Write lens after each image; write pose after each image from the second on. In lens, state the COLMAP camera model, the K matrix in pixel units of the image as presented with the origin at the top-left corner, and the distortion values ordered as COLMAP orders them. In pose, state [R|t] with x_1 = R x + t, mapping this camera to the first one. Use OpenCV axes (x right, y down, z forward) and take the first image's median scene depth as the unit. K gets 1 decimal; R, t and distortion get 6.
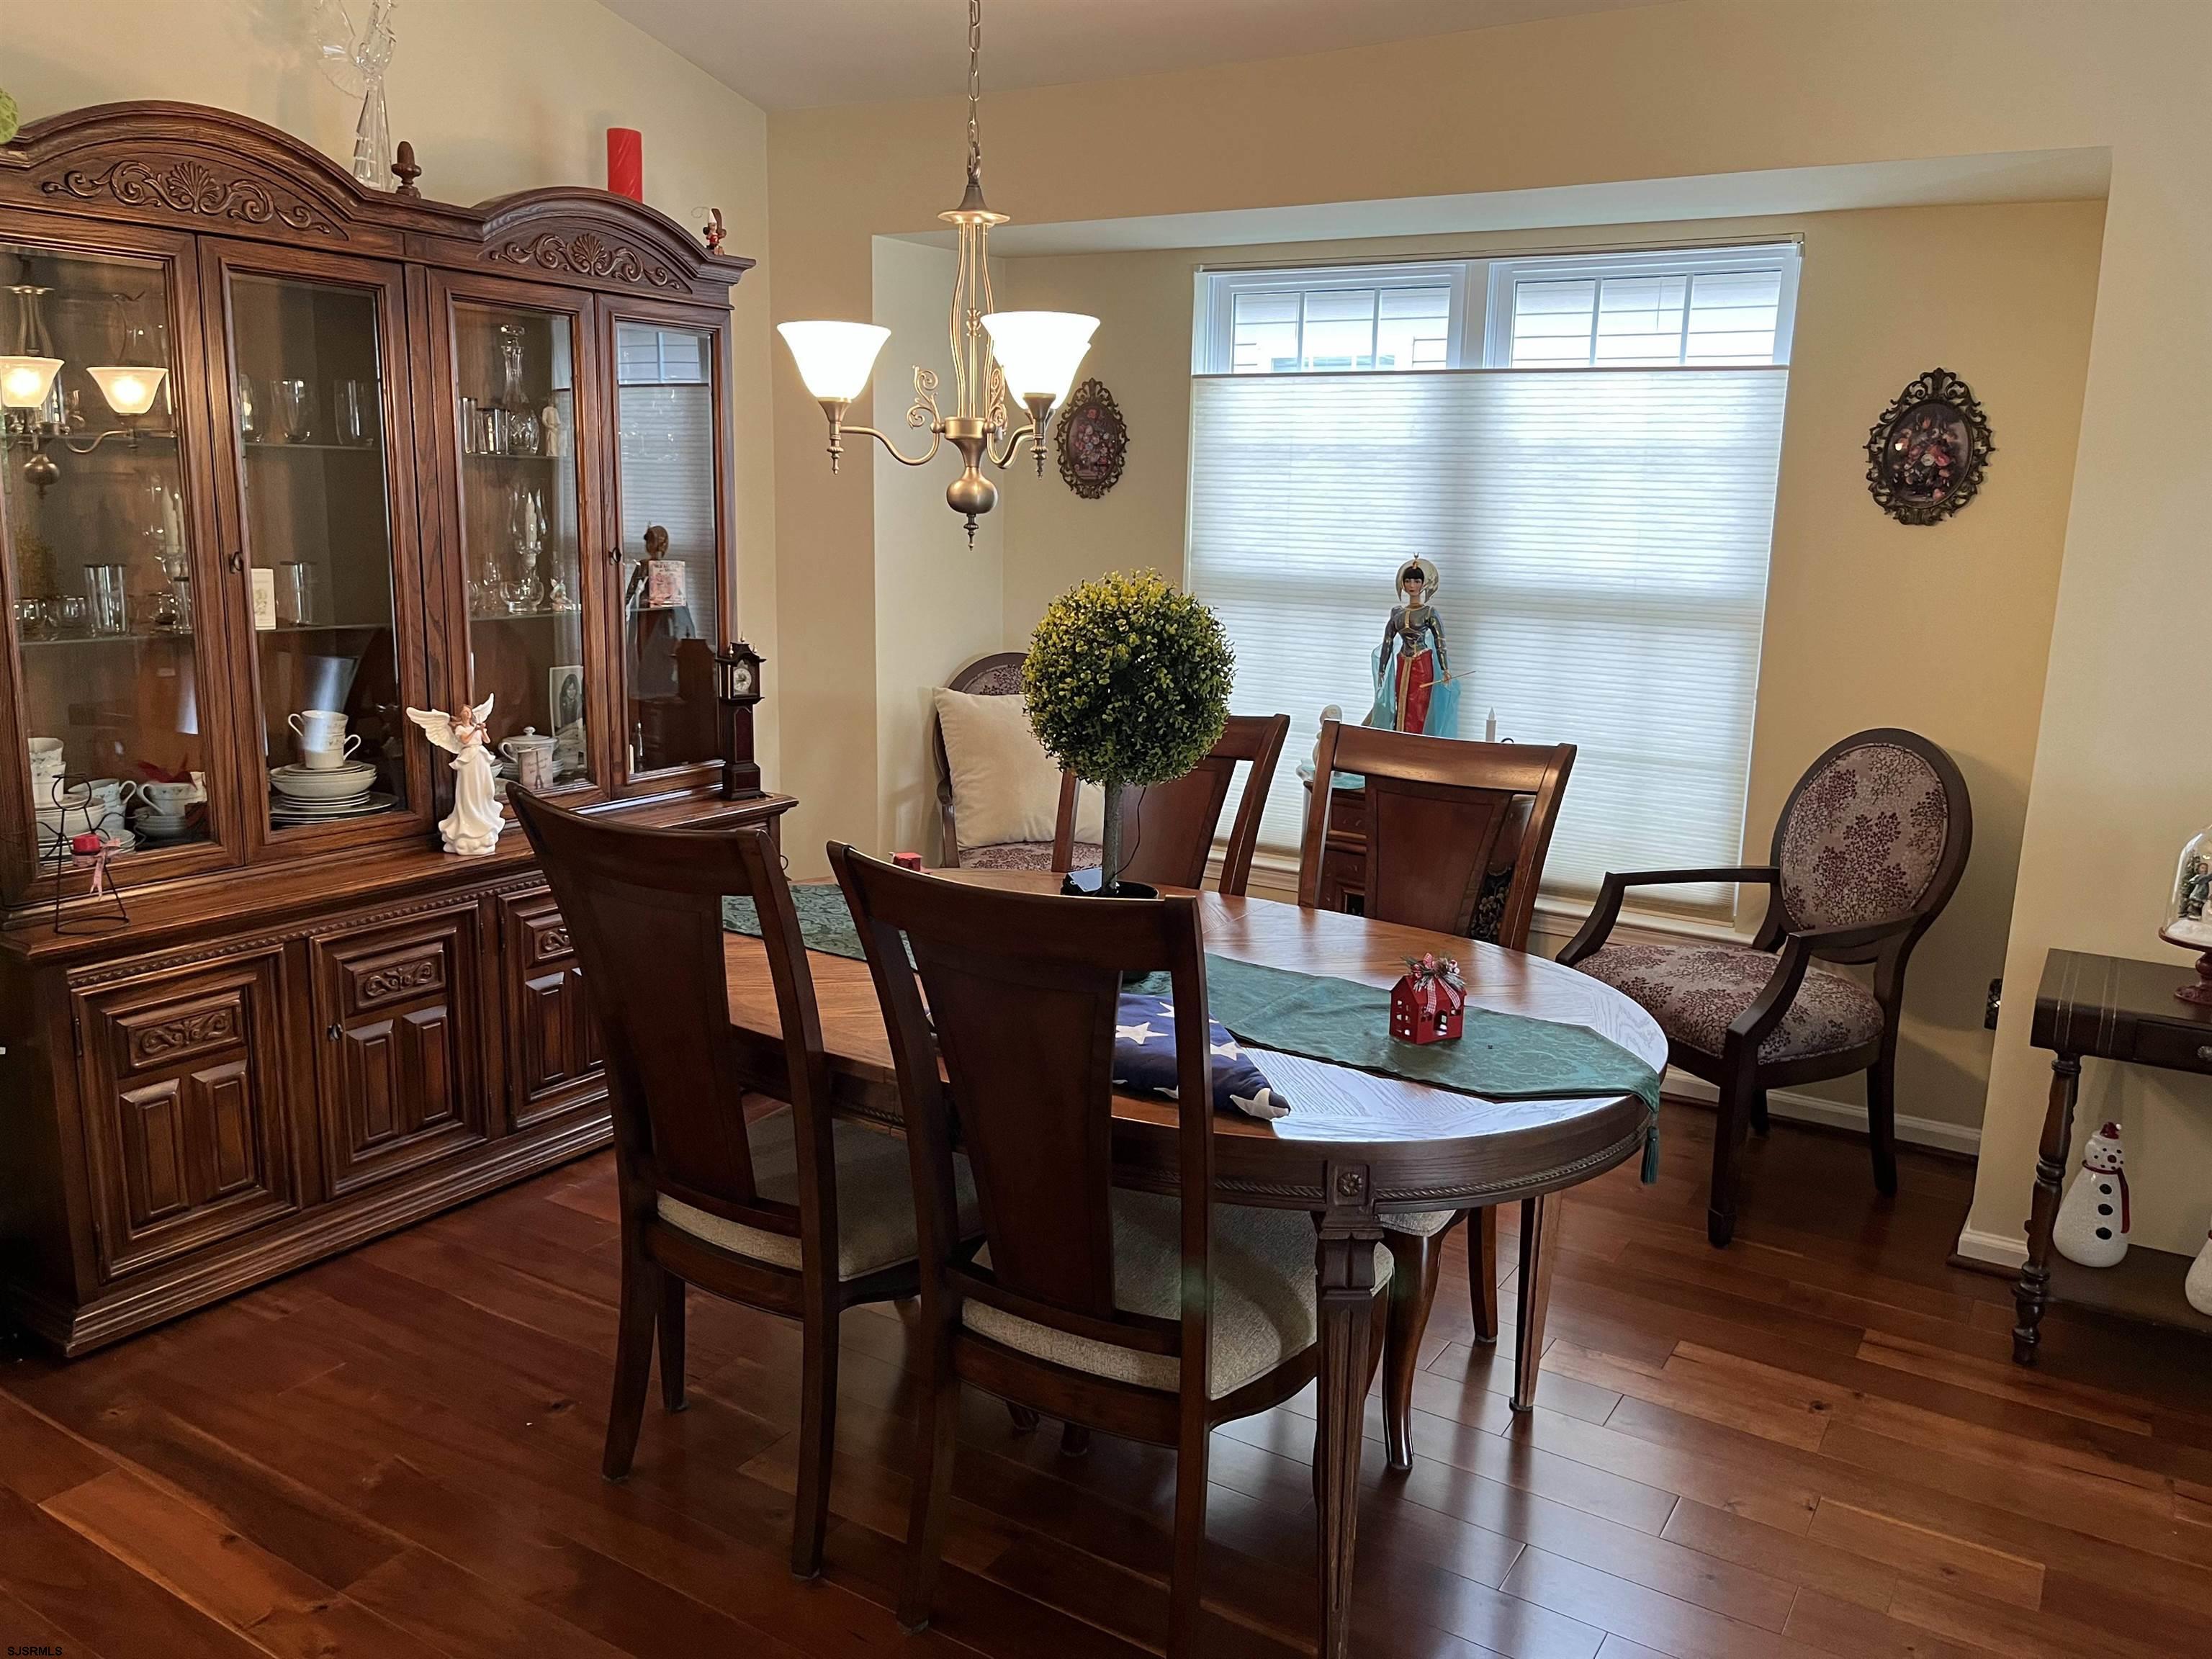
lens RADIAL K [[1679.5, 0, 1106.0], [0, 1679.5, 829.5], [0, 0, 1]] dist [0.060252, -0.074629]
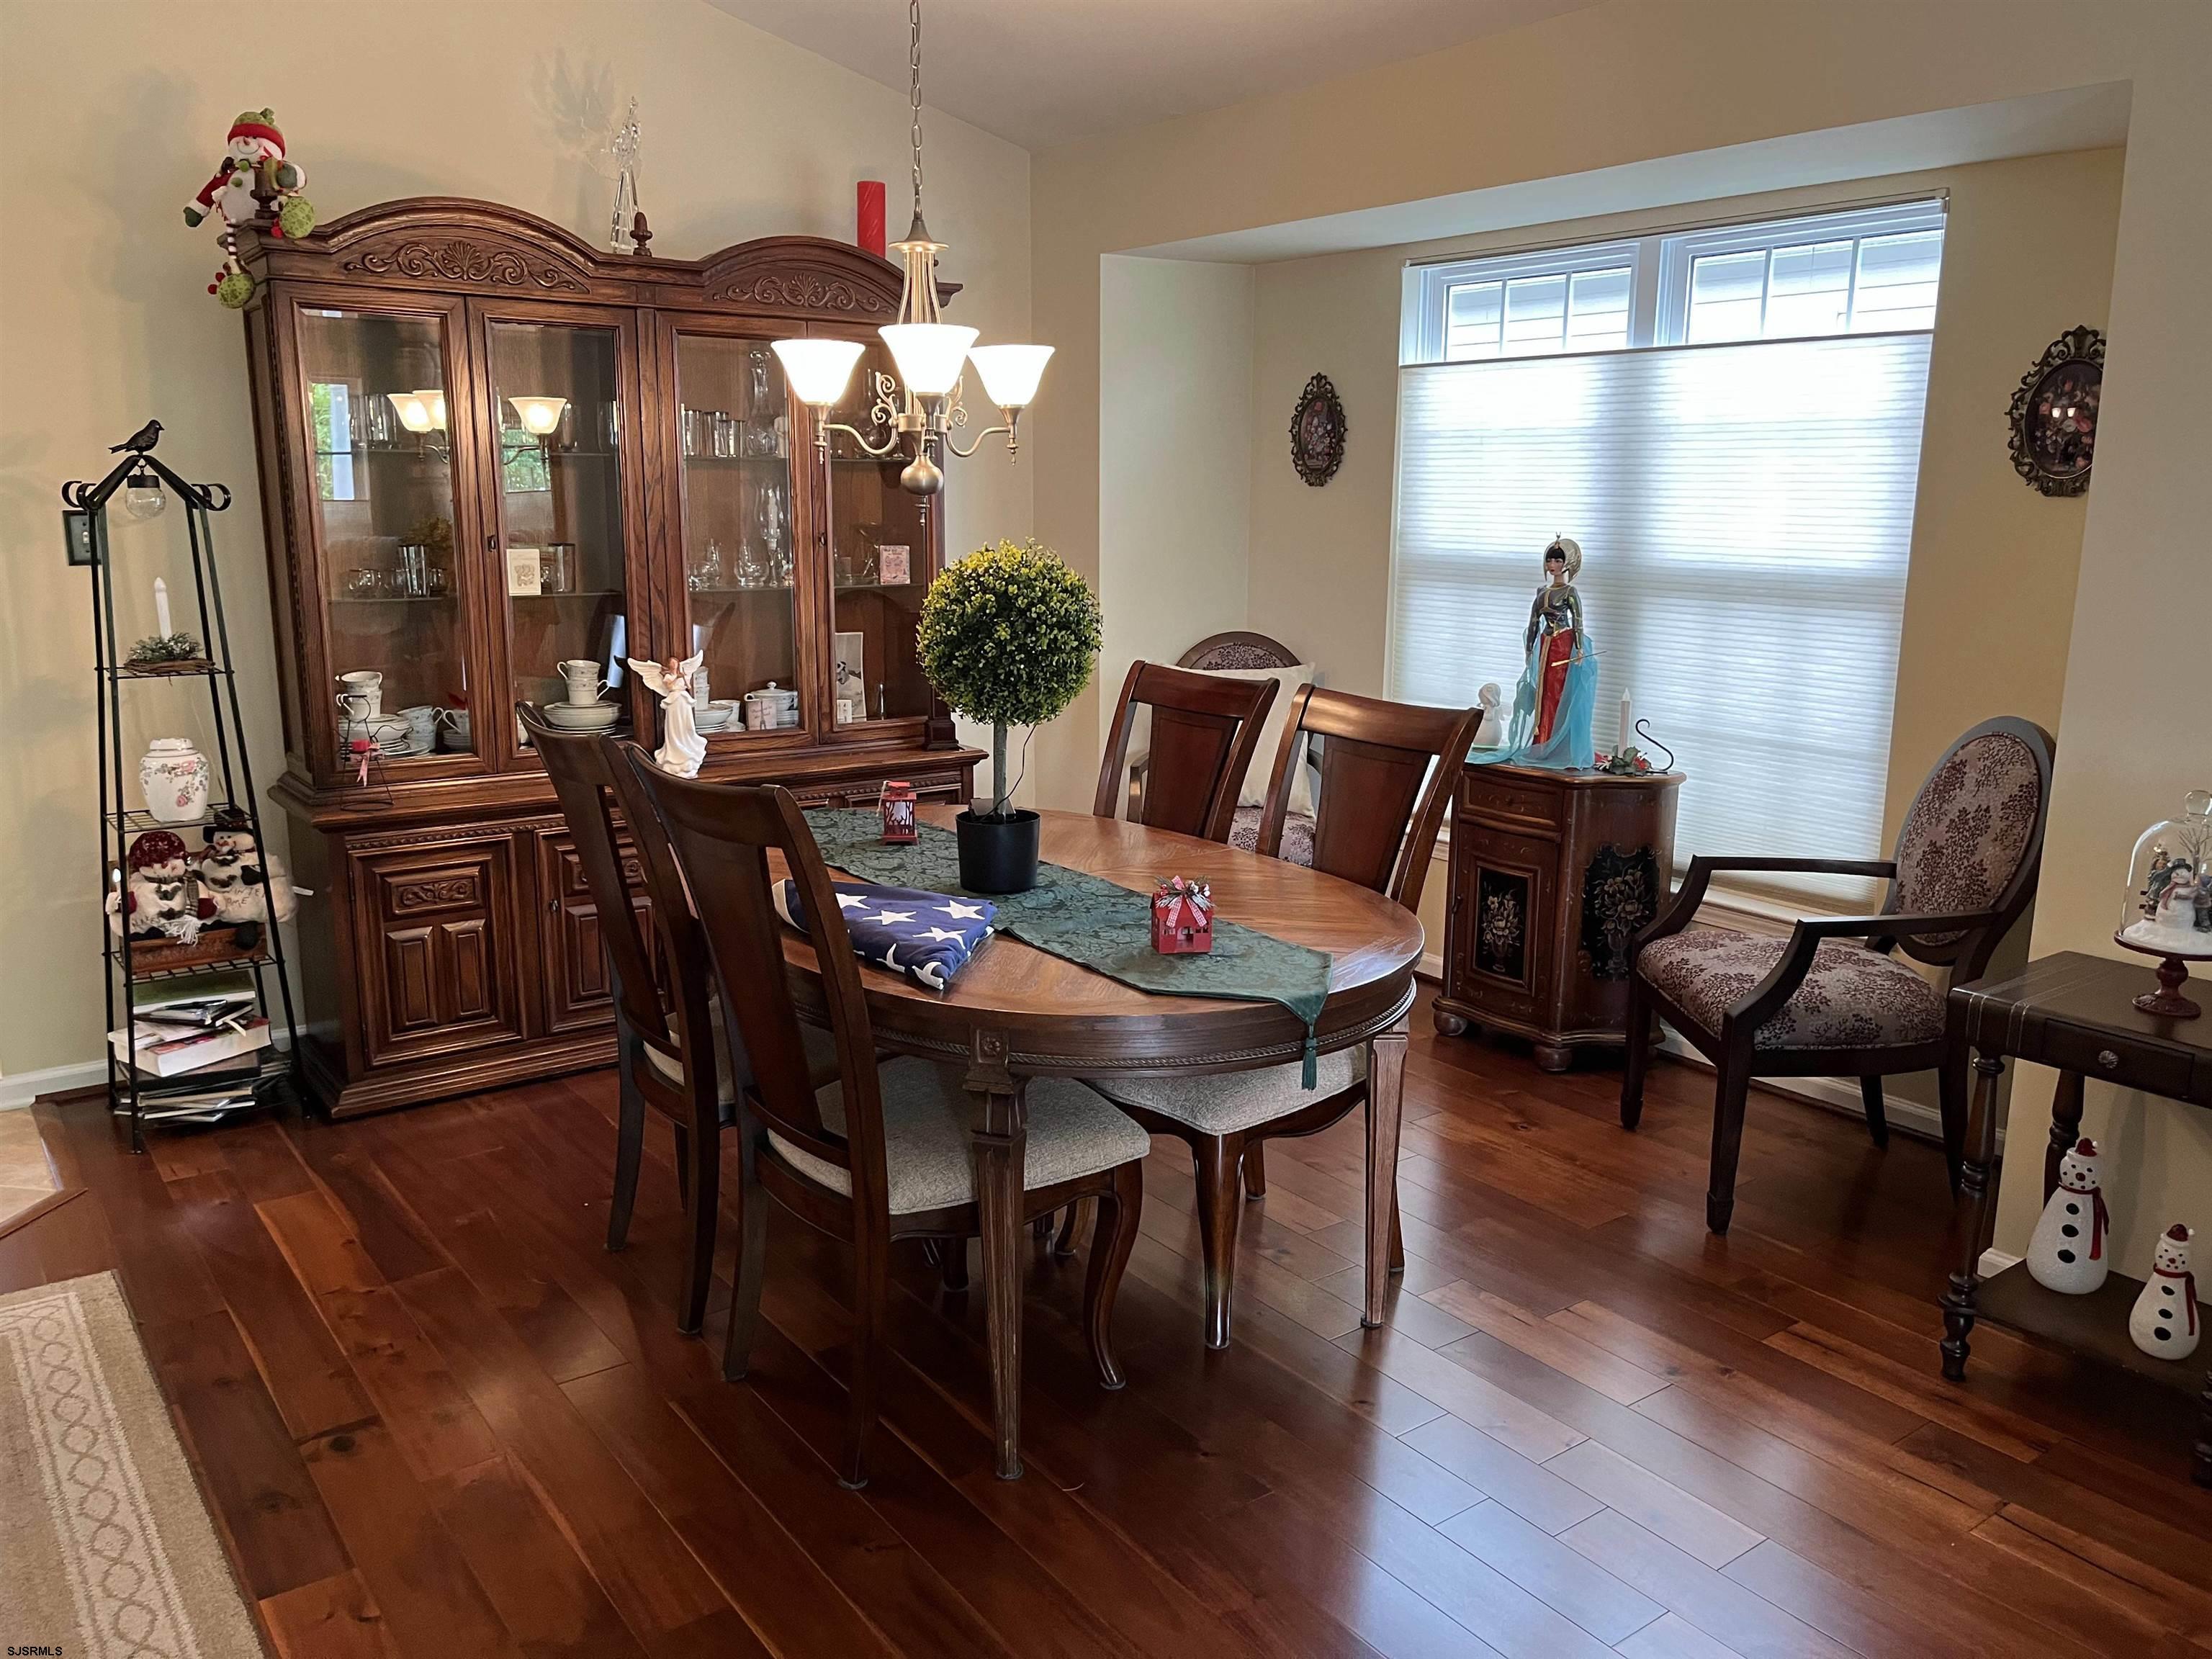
lens RADIAL K [[1677.6, 0, 1102.6], [0, 1677.6, 835.9], [0, 0, 1]] dist [0.068108, -0.087669]
pose [[0.930295, 0.057593, -0.362262, 0.344255], [-0.056674, 0.998306, 0.013174, 0.021618], [0.362407, 0.008275, 0.931983, -0.045377]]
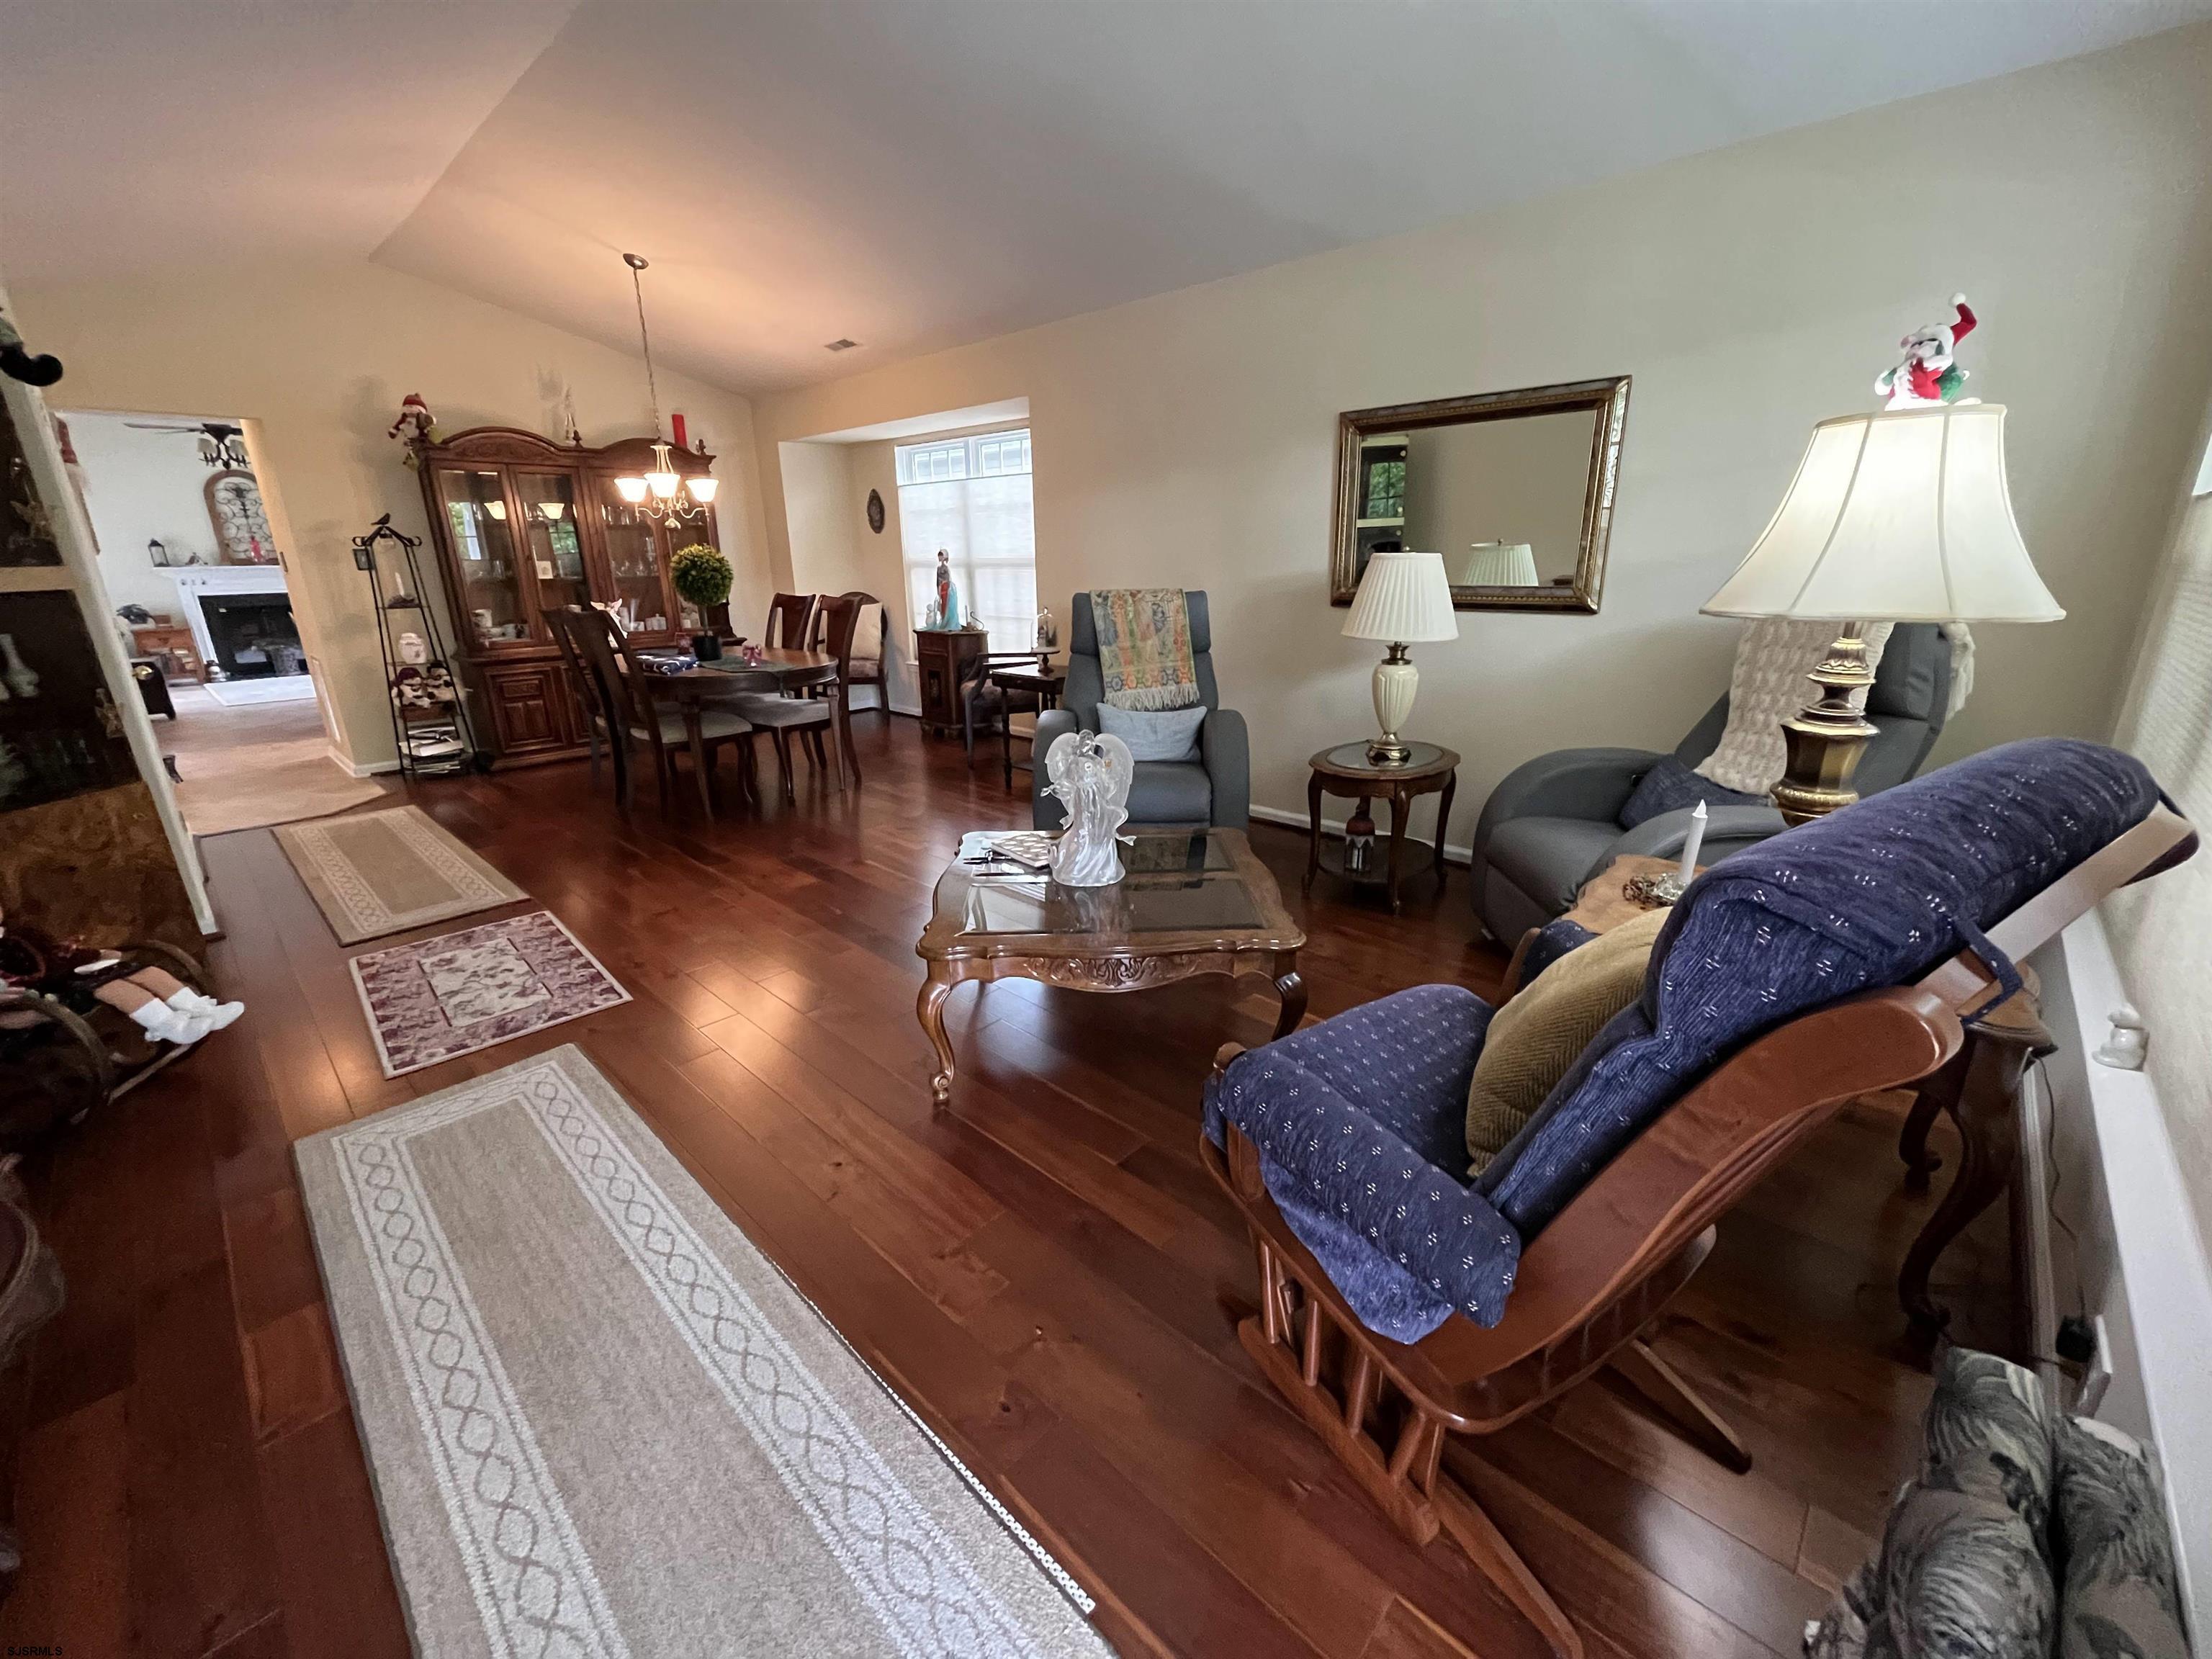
lens RADIAL K [[891.0, 0, 1103.7], [0, 891.0, 827.8], [0, 0, 1]] dist [-0.001580, -0.000339]
pose [[0.979654, 0.021244, -0.199565, 0.858544], [-0.000393, 0.994583, 0.103947, 0.172007], [0.200692, -0.101754, 0.974356, -0.518049]]
